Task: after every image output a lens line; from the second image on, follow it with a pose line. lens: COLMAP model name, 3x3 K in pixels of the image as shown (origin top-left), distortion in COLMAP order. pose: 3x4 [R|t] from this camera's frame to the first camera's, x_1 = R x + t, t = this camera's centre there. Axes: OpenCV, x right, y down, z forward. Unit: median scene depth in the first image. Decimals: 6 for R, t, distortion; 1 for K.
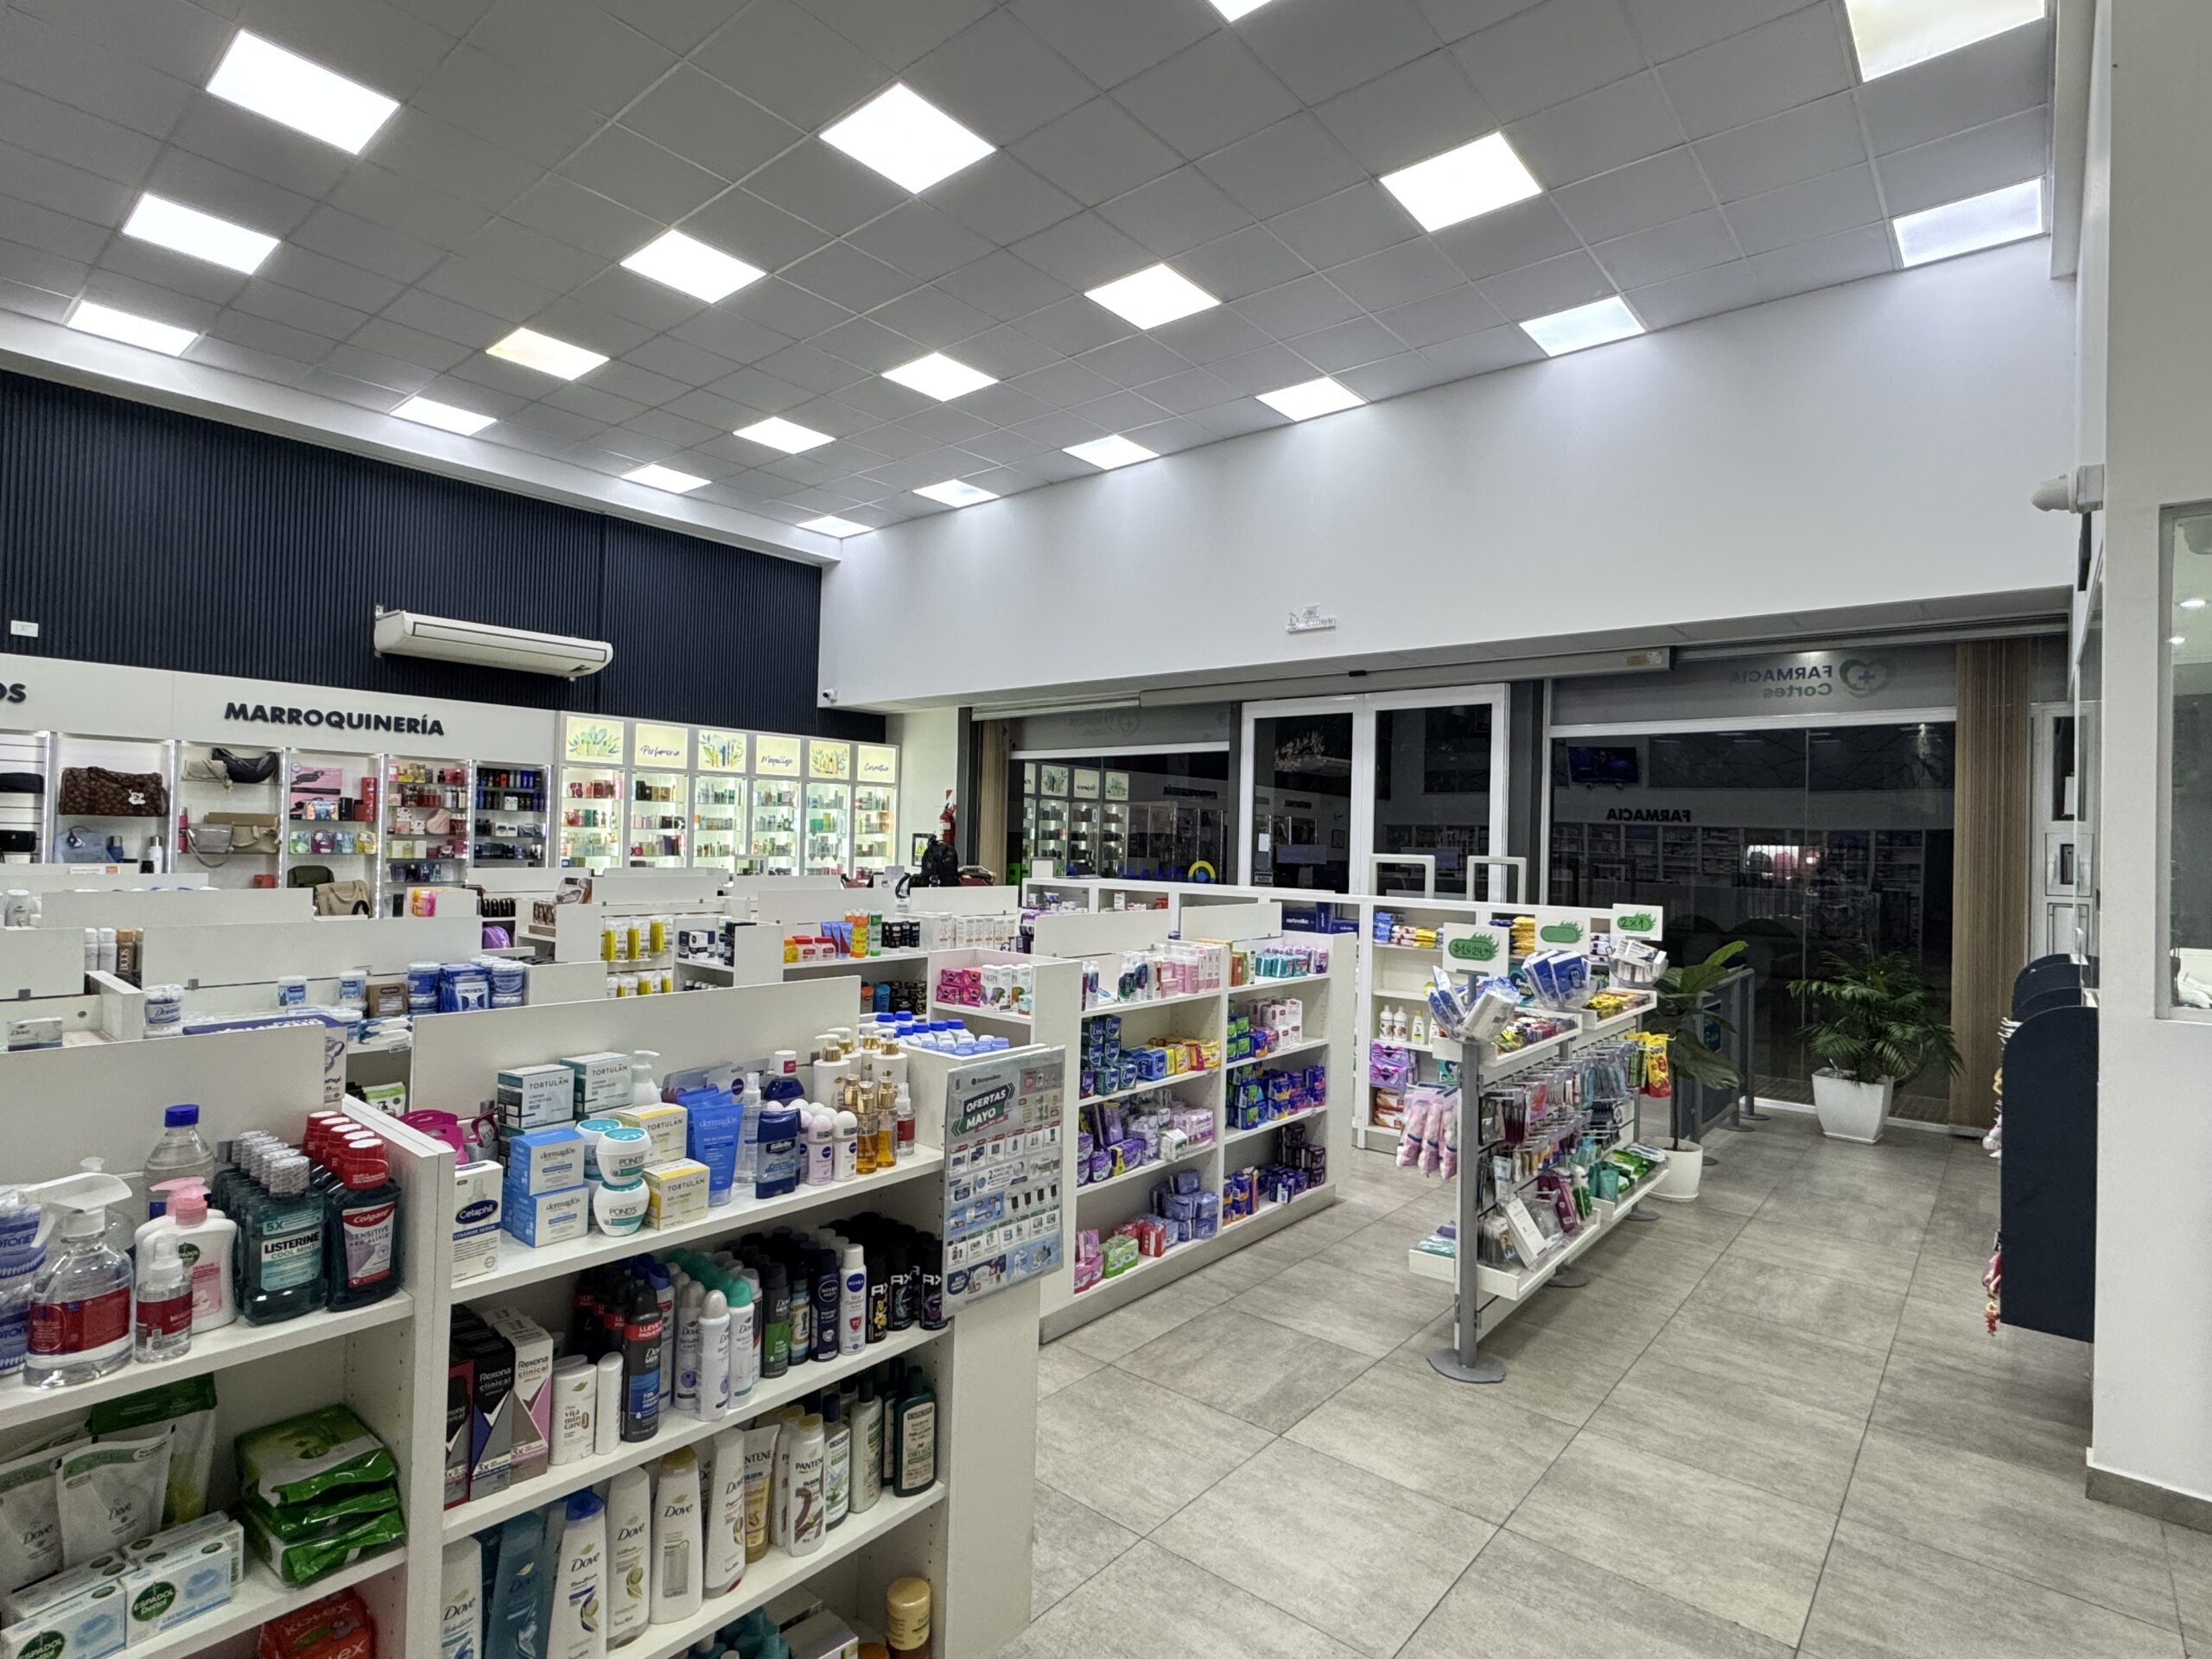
lens RADIAL K [[1114.3, 0, 1097.9], [0, 1114.3, 827.6], [0, 0, 1]] dist [-0.003288, 0.000201]
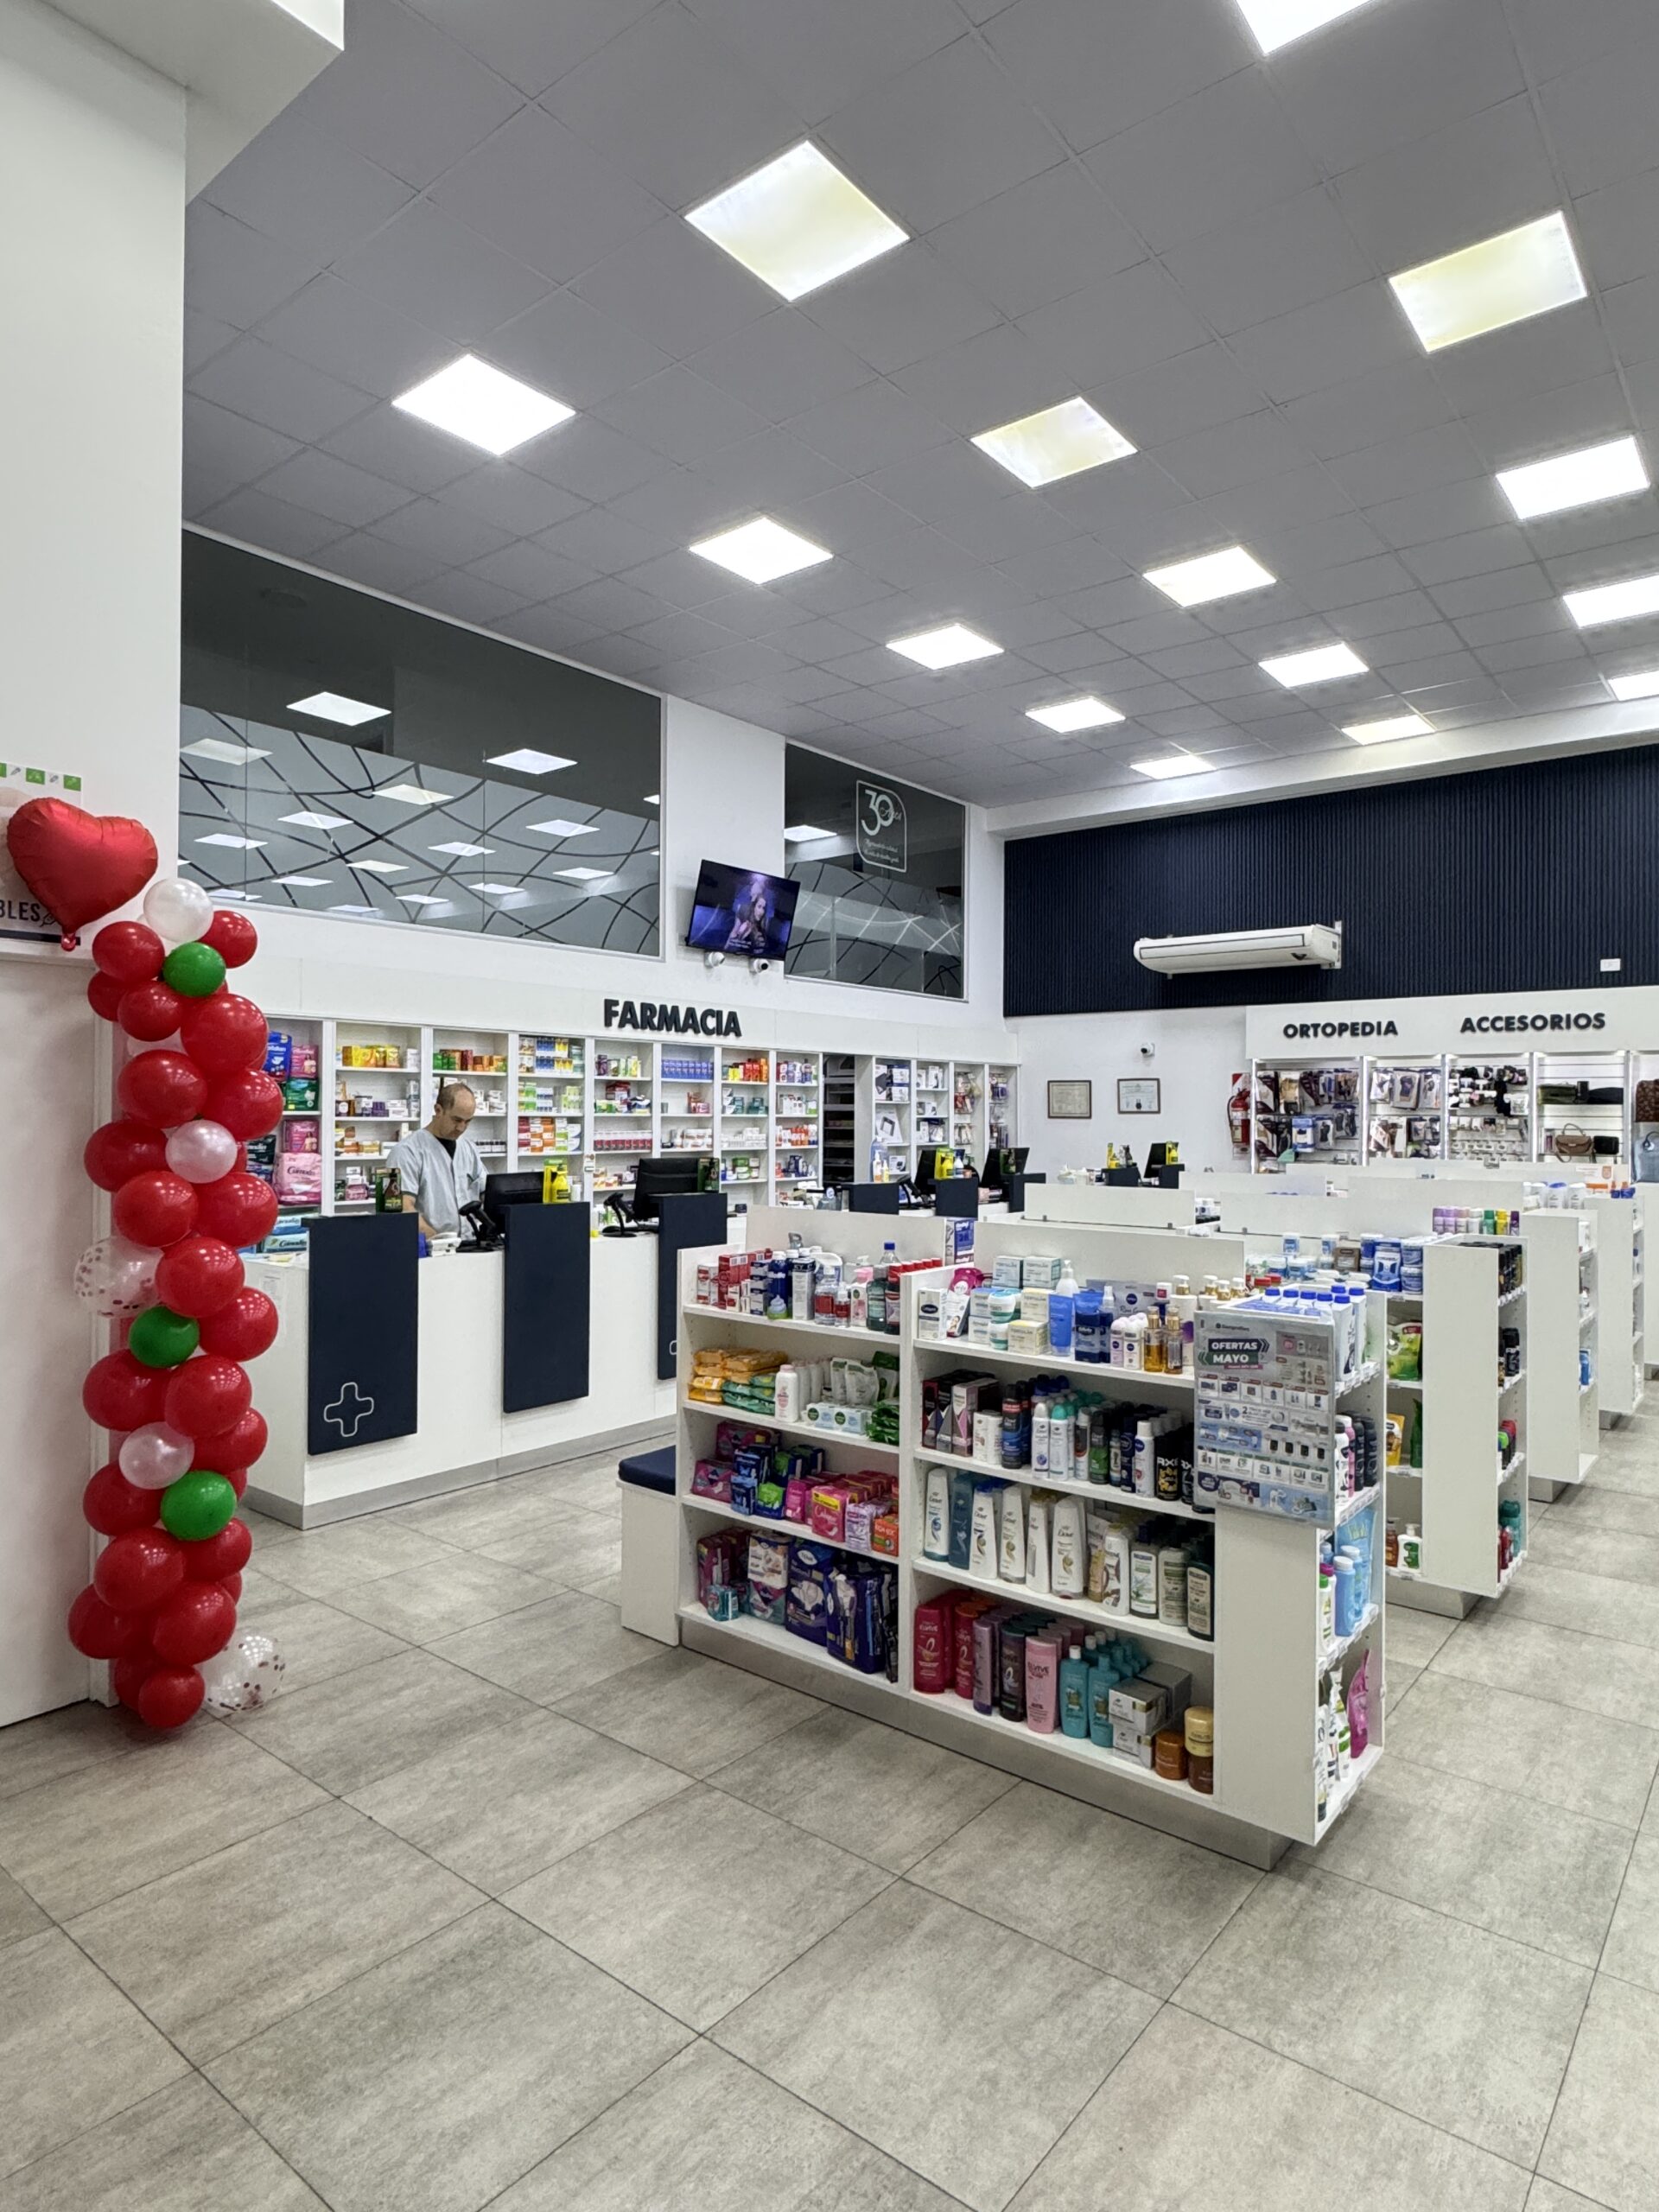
lens RADIAL K [[1263.3, 0, 832.3], [0, 1263.3, 1103.6], [0, 0, 1]] dist [-0.004039, 0.001269]
pose [[0.024016, -0.032237, -0.999192, 0.639315], [0.006098, 0.999466, -0.032099, 0.011187], [0.999693, -0.005323, 0.024199, 0.264775]]
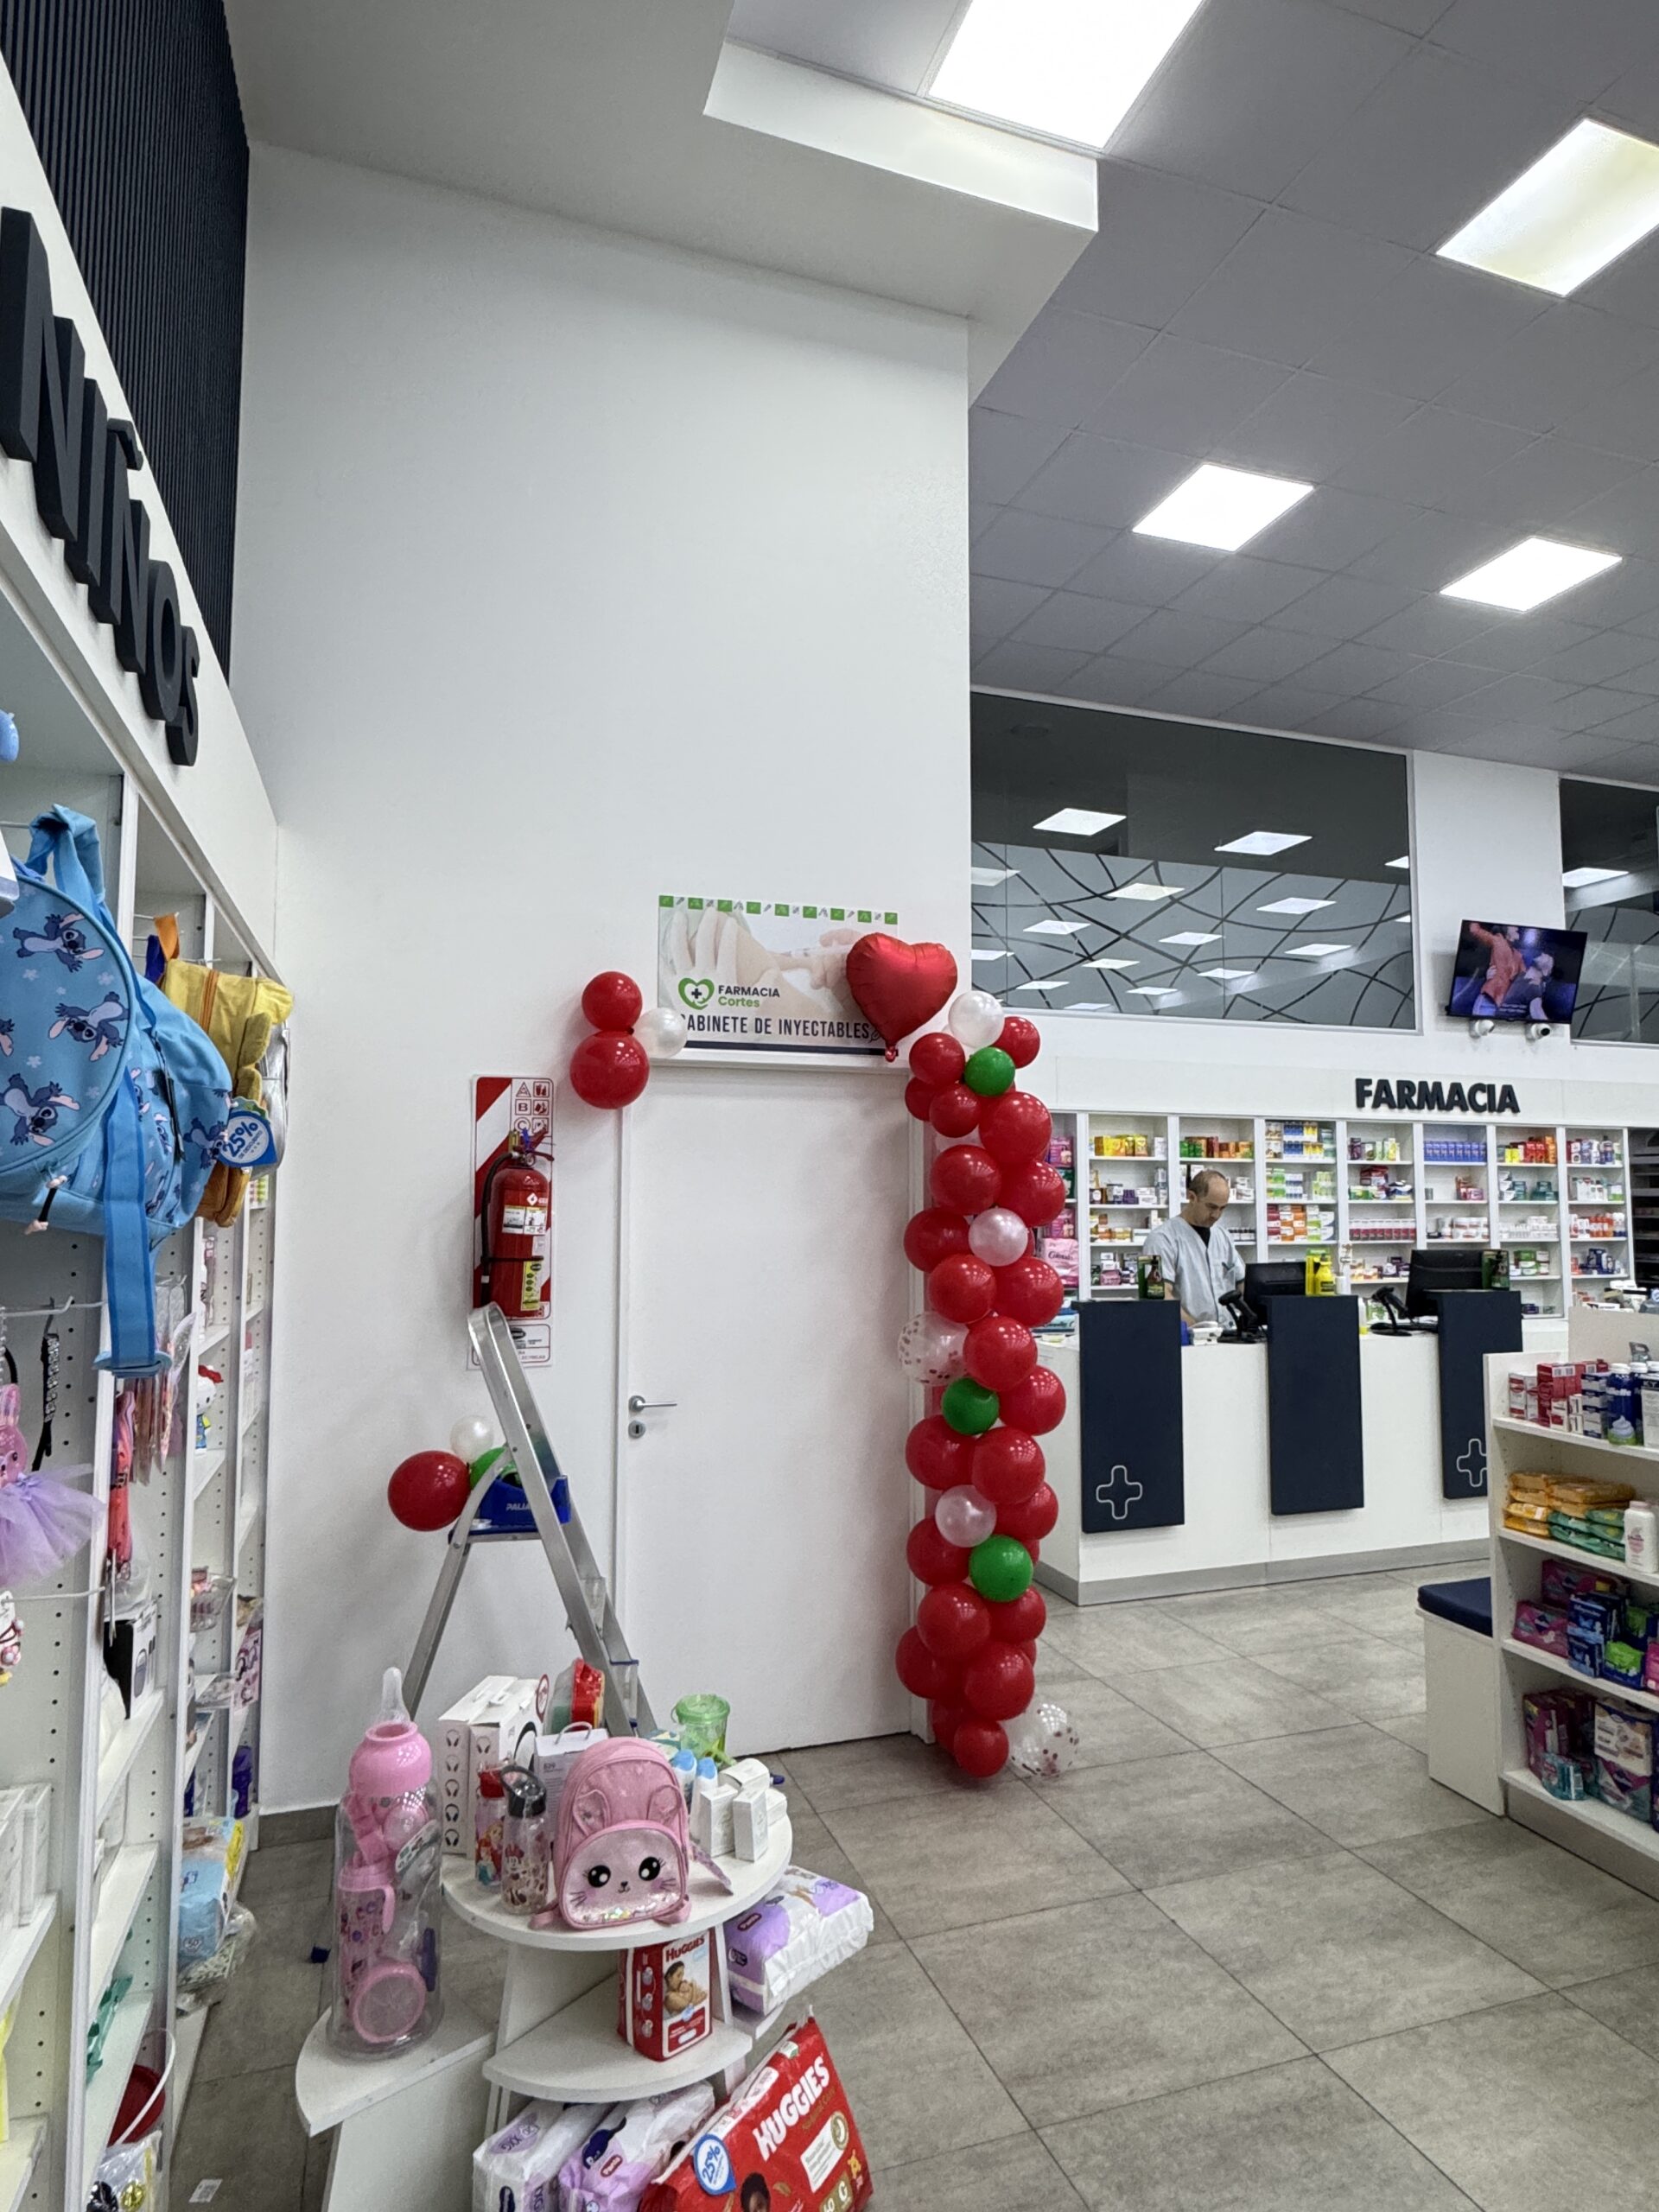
lens RADIAL K [[1263.3, 0, 830.8], [0, 1263.3, 1098.3], [0, 0, 1]] dist [-0.004039, 0.001269]
pose [[-0.510318, -0.092881, -0.854955, 0.645910], [-0.005173, 0.994464, -0.104950, 0.010262], [0.859970, -0.049135, -0.507973, 0.232158]]
